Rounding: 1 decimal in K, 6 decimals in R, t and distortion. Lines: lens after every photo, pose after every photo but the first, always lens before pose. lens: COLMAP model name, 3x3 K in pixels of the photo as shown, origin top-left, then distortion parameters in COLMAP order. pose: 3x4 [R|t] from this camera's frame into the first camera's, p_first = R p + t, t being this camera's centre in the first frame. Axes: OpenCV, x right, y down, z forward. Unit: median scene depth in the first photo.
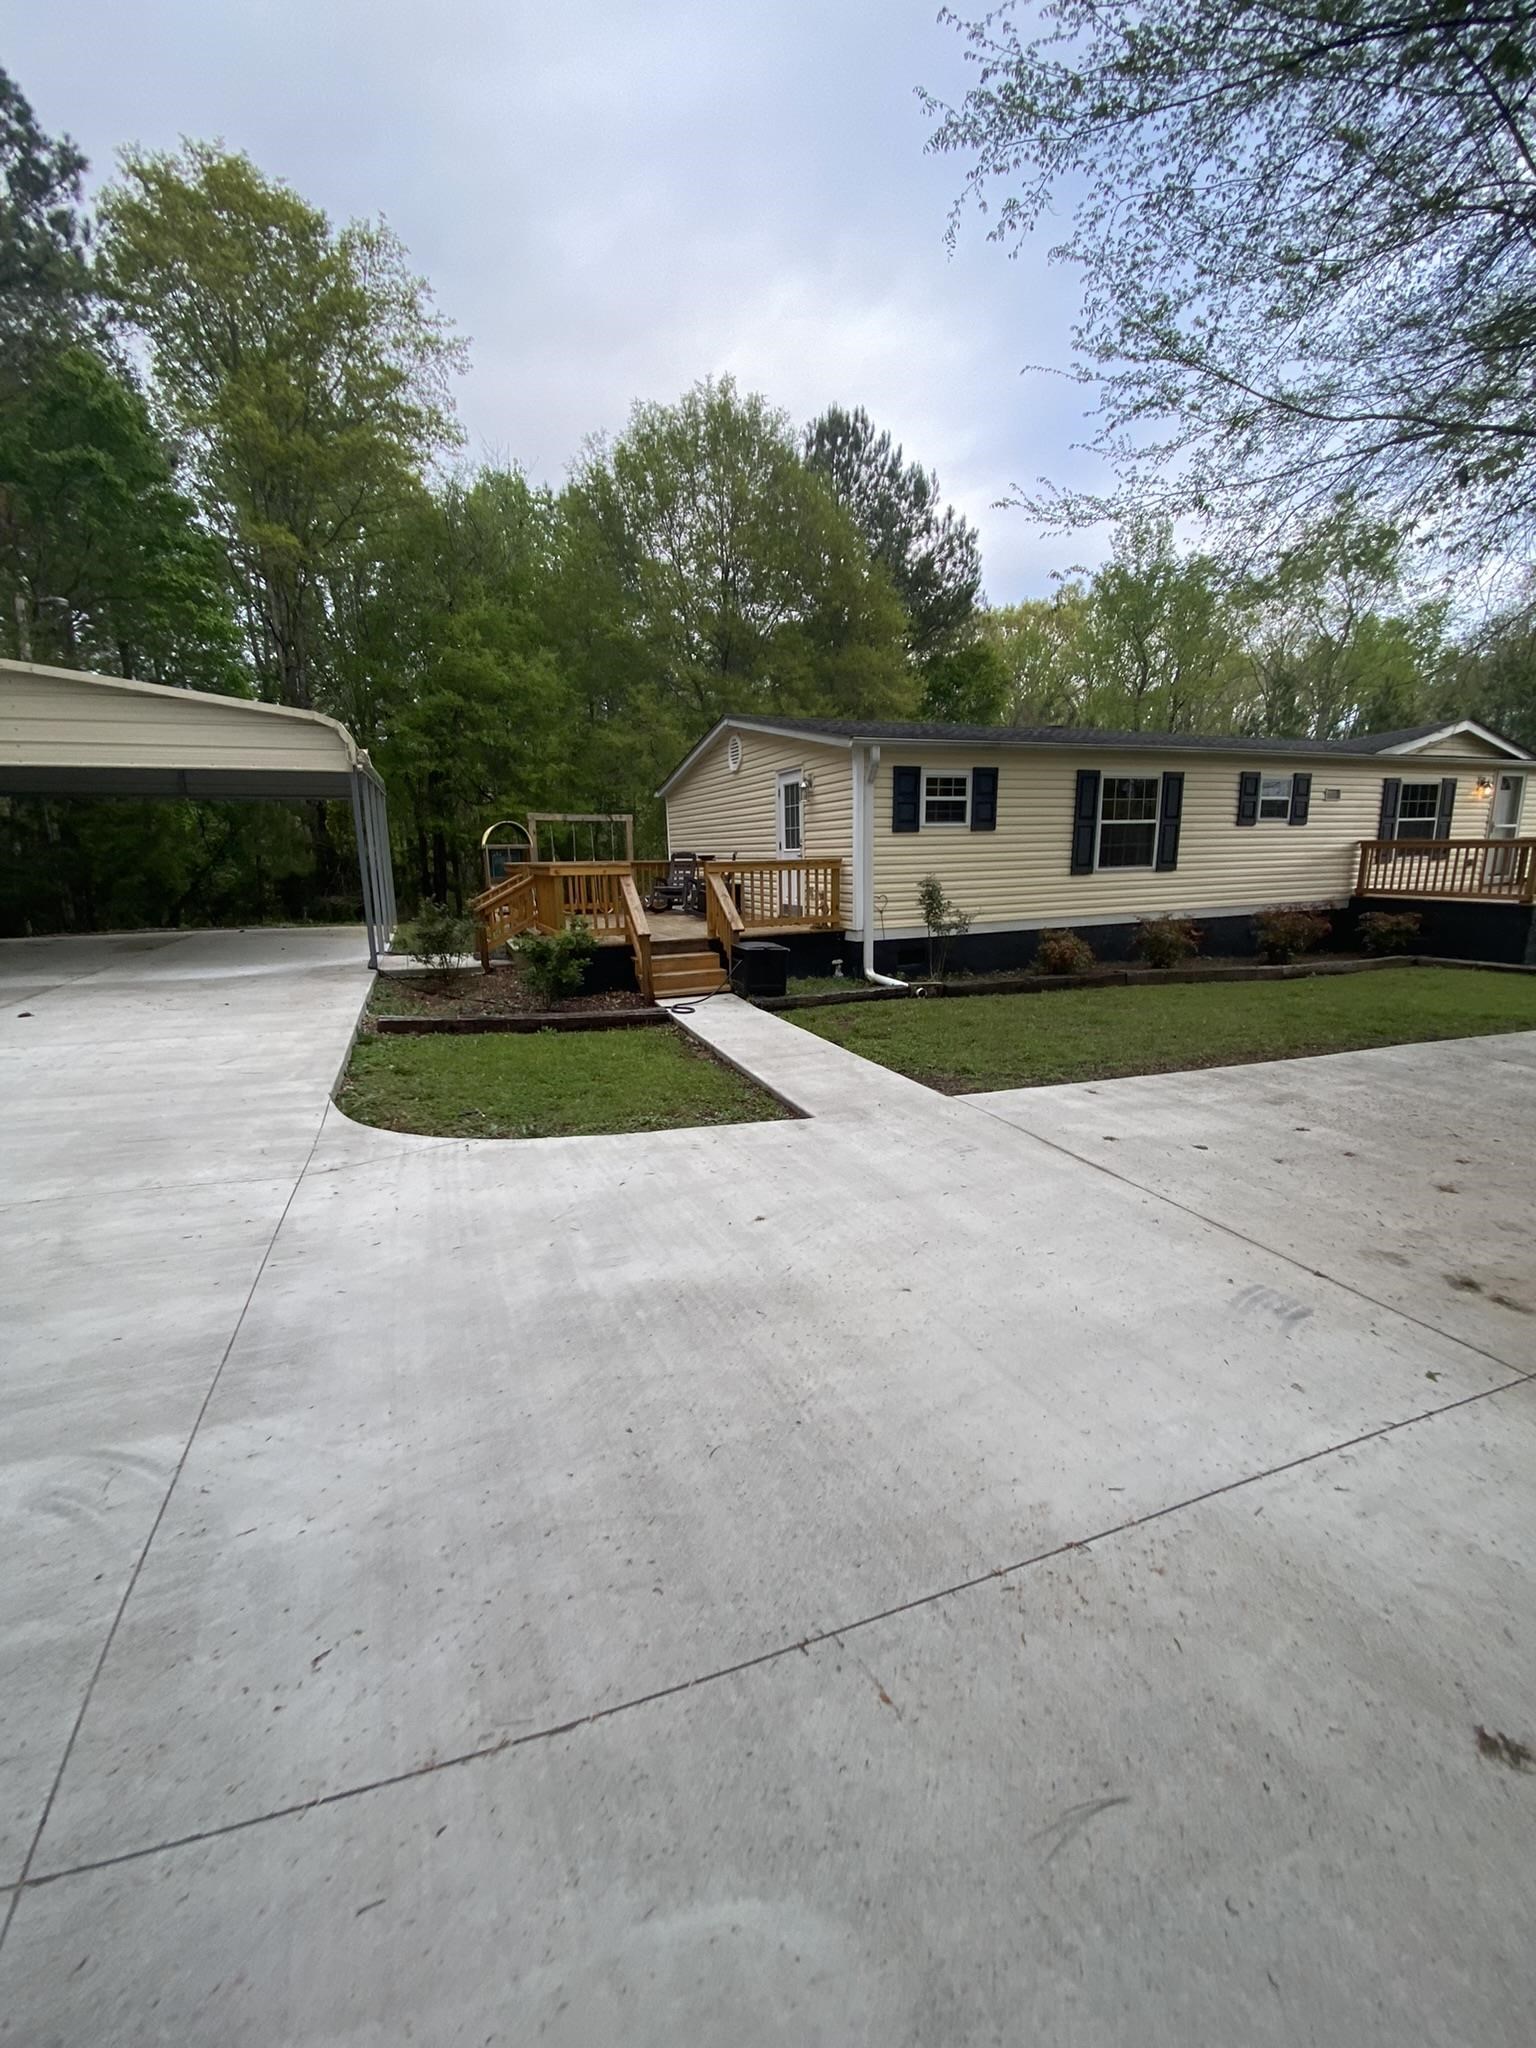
lens RADIAL K [[835.8, 0, 760.6], [0, 835.8, 1033.2], [0, 0, 1]] dist [0.016032, -0.018698]
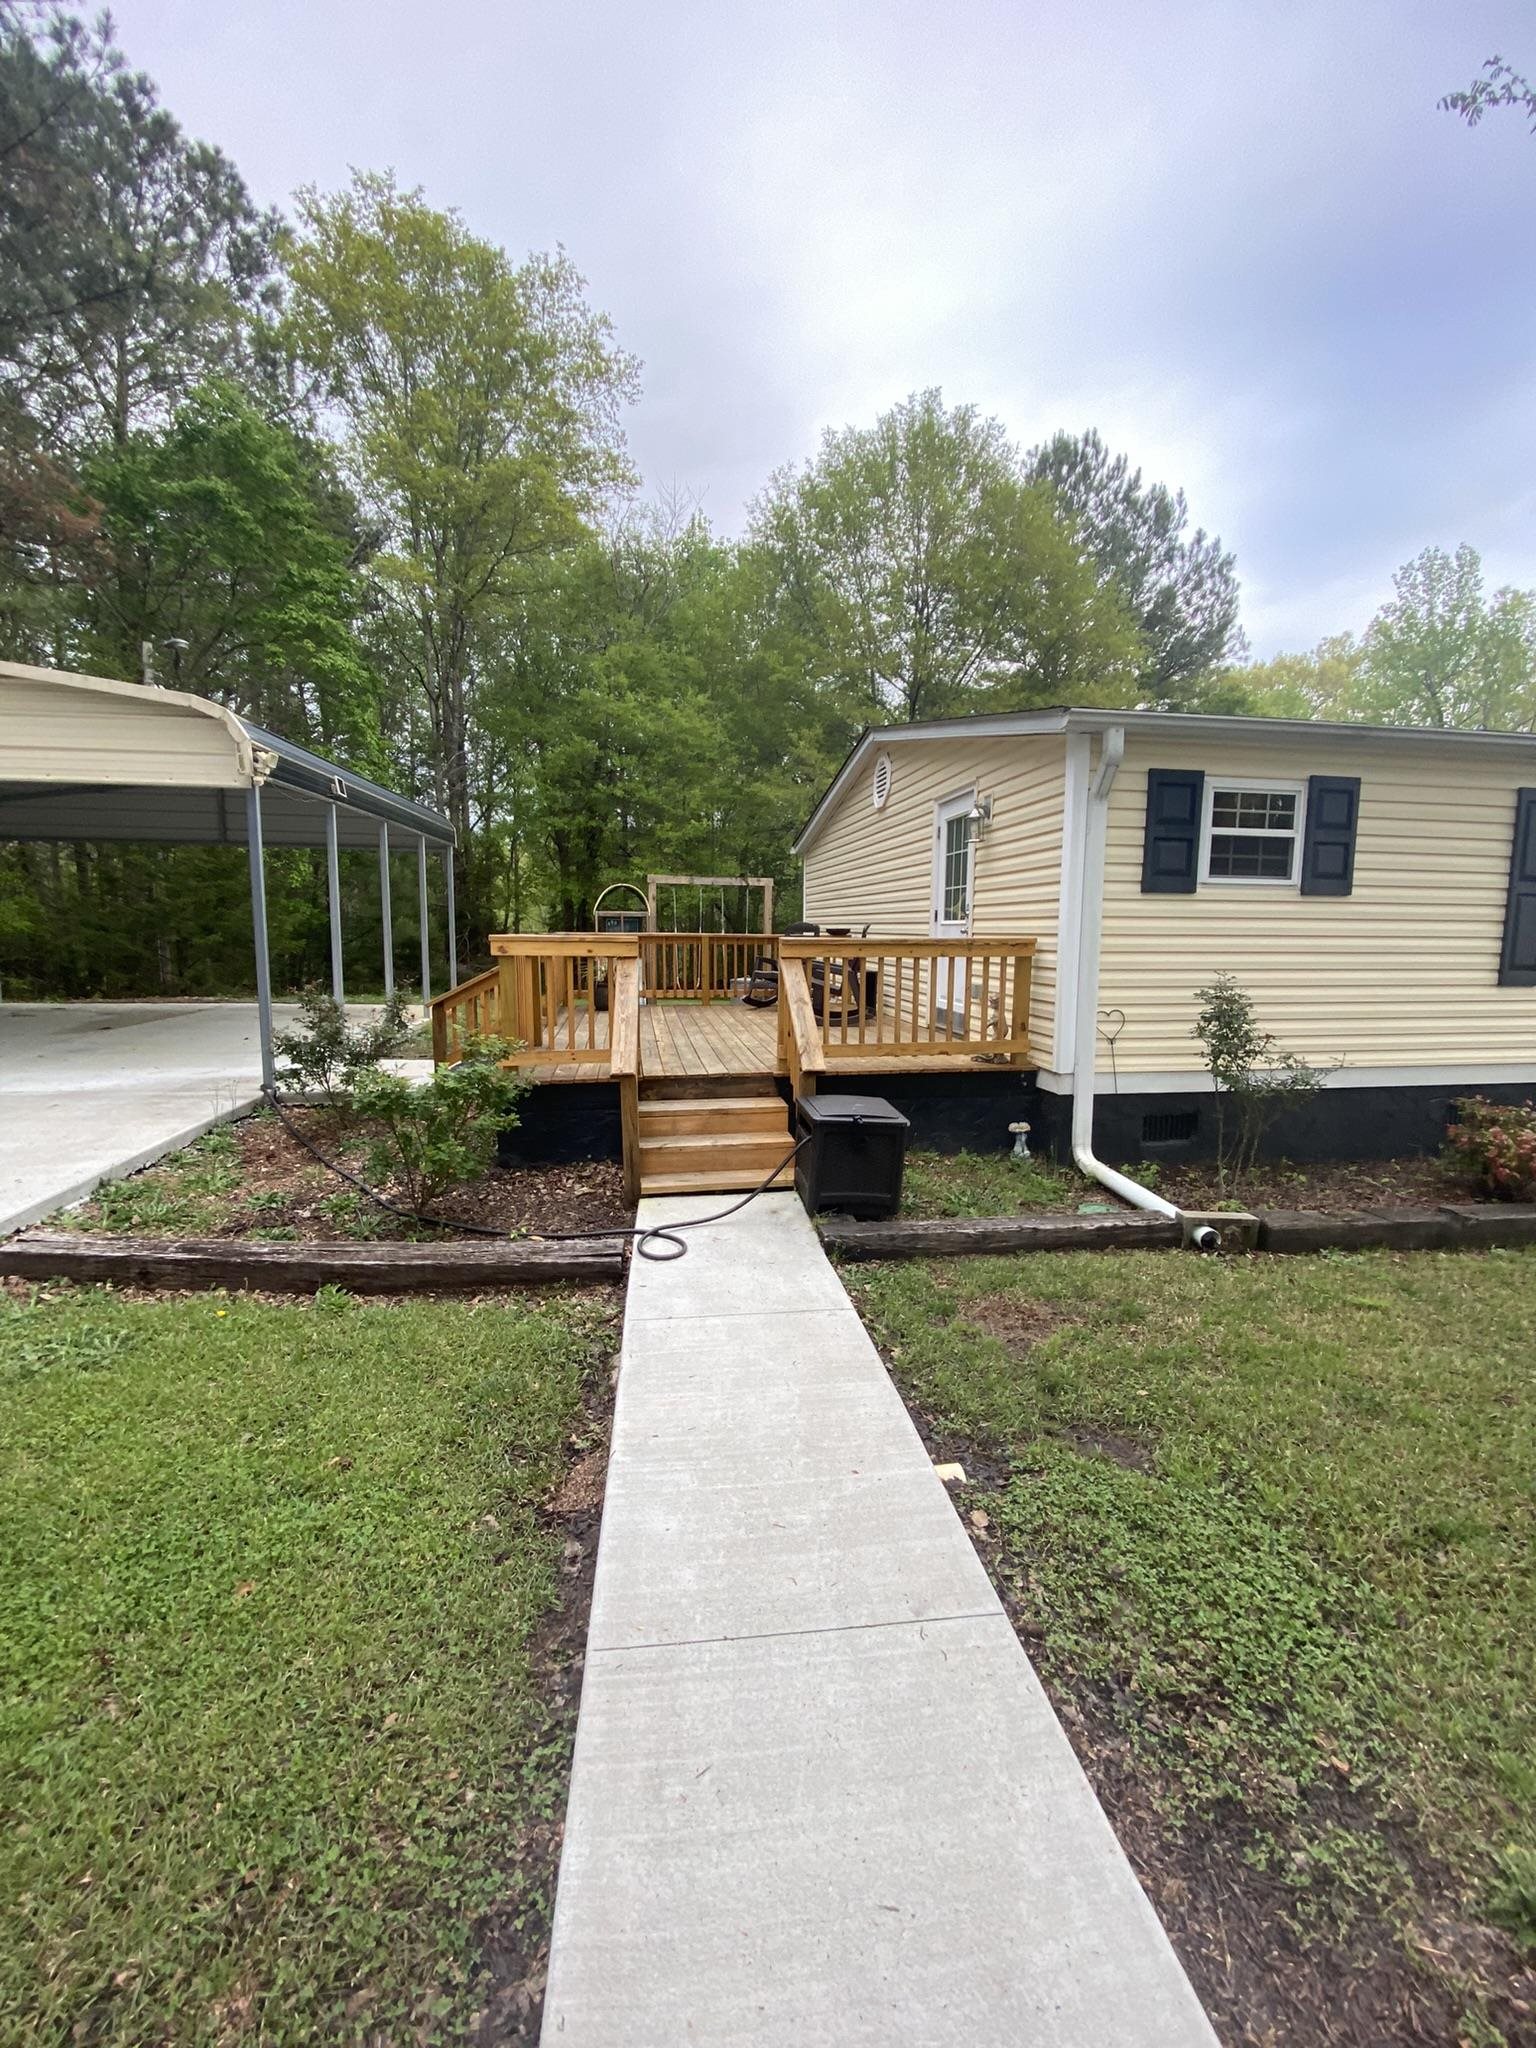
lens RADIAL K [[835.8, 0, 760.6], [0, 835.8, 1033.2], [0, 0, 1]] dist [0.016032, -0.018698]
pose [[0.972678, 0.054864, -0.225582, 0.025809], [-0.074293, 0.994137, -0.078559, -0.049428], [0.219949, 0.093172, 0.971052, 0.233873]]
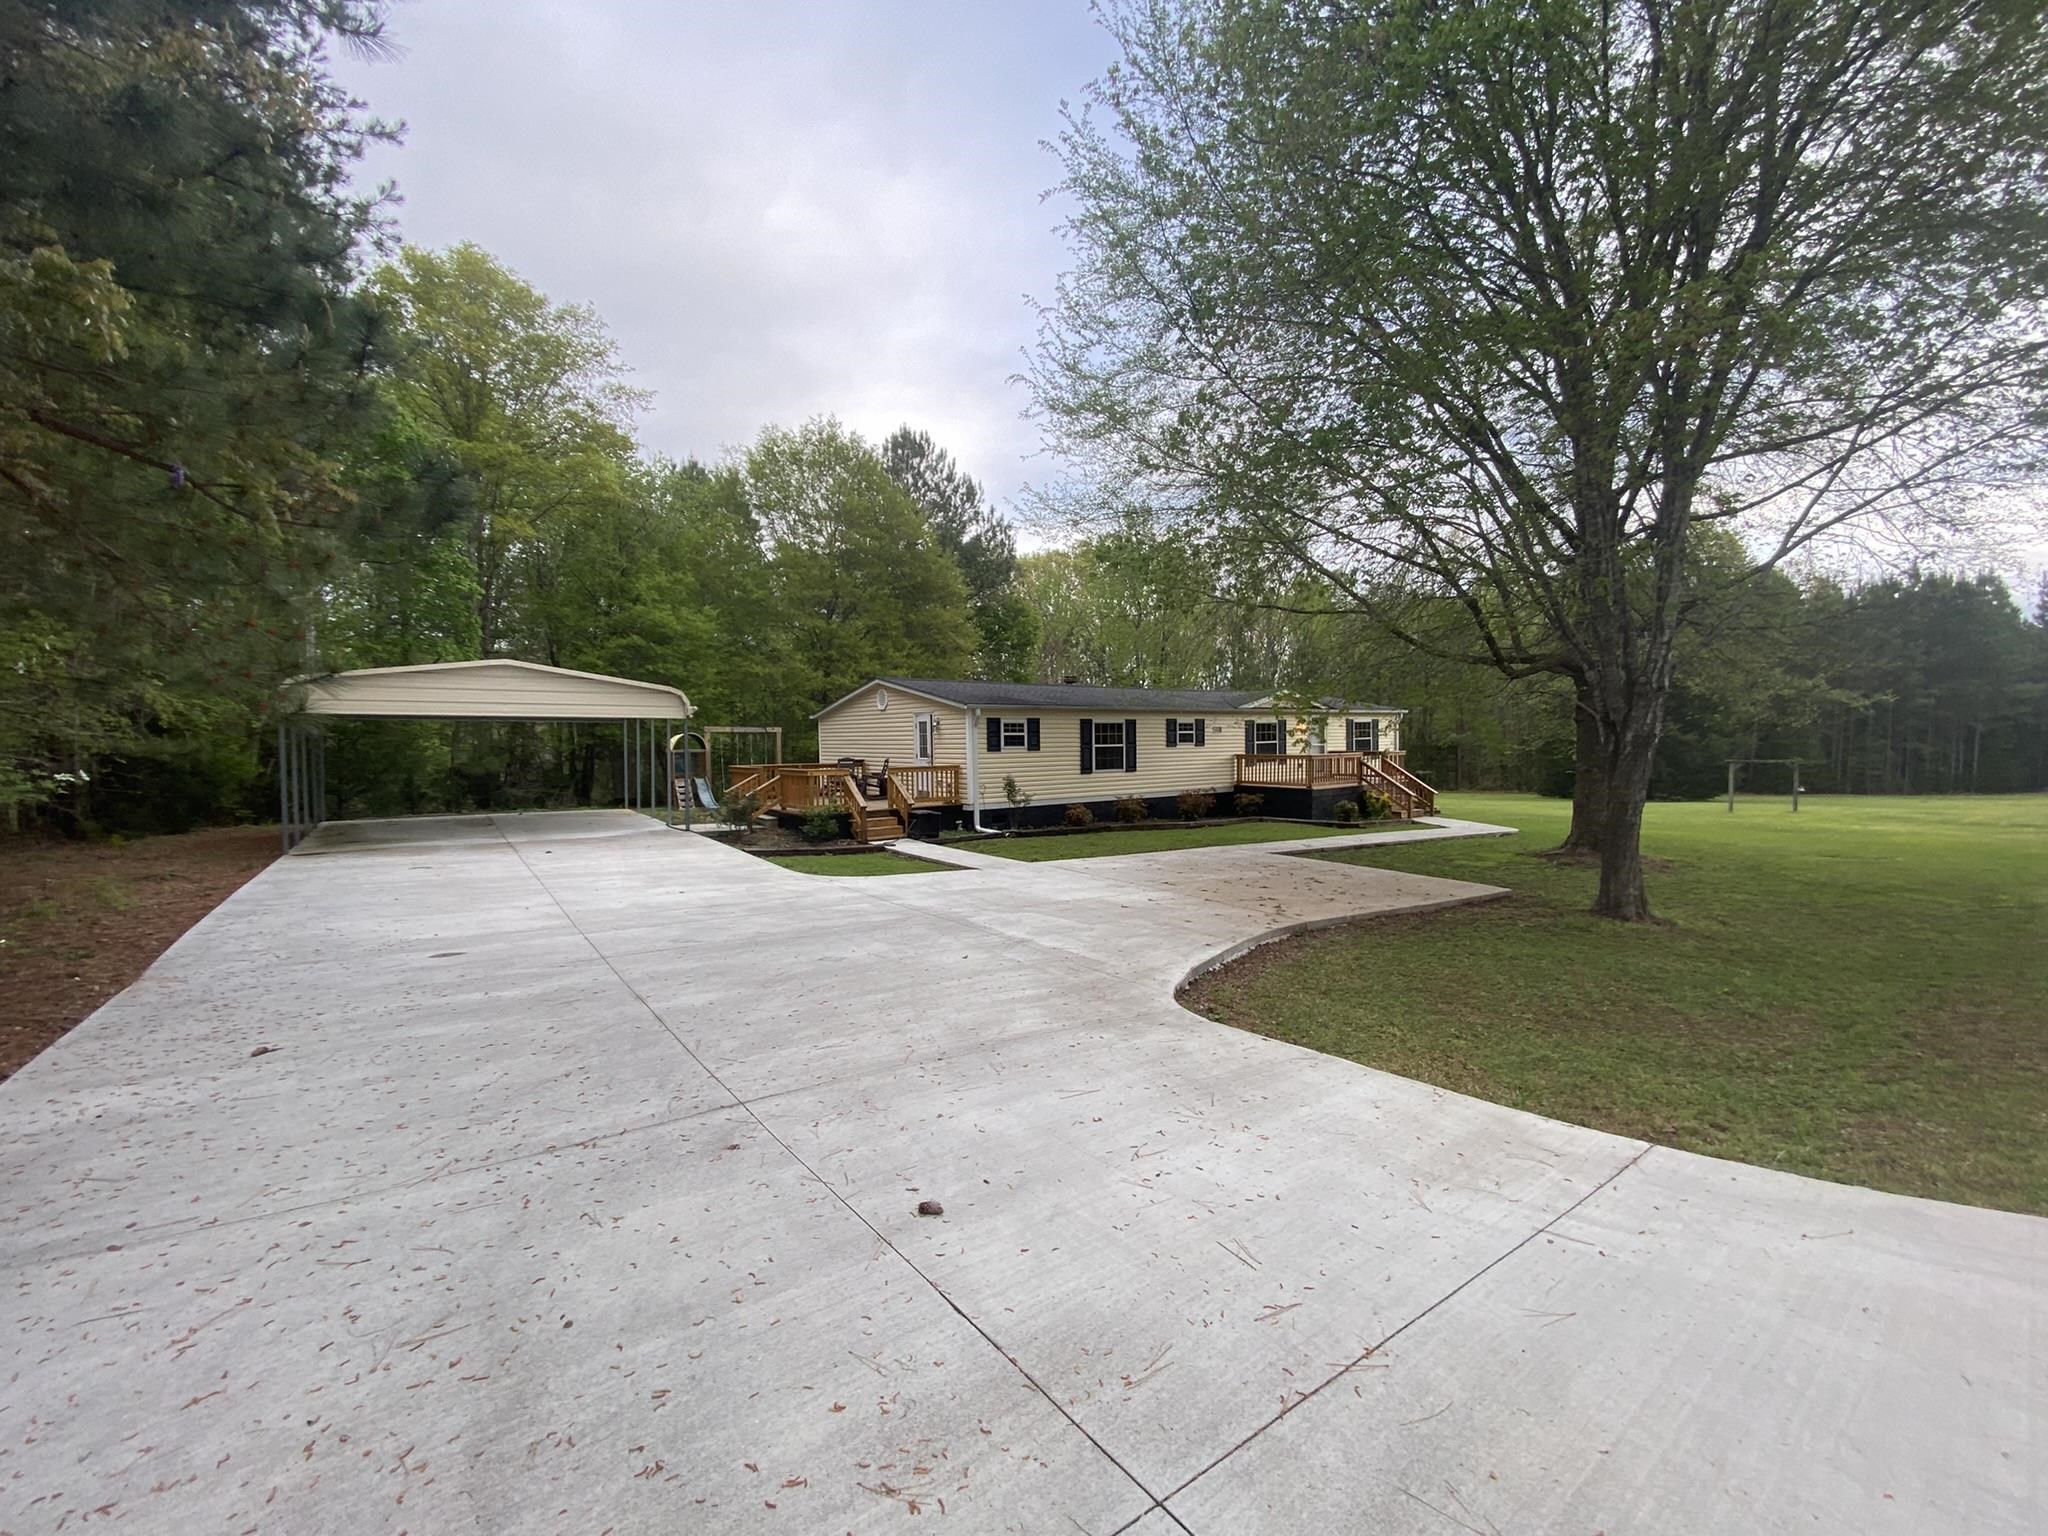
lens RADIAL K [[832.1, 0, 1022.4], [0, 832.1, 781.4], [0, 0, 1]] dist [0.043946, -0.042731]
pose [[0.967689, -0.003081, 0.252127, -0.122276], [0.045626, 0.985558, -0.163075, 0.068045], [-0.247983, 0.169309, 0.953855, -0.404322]]
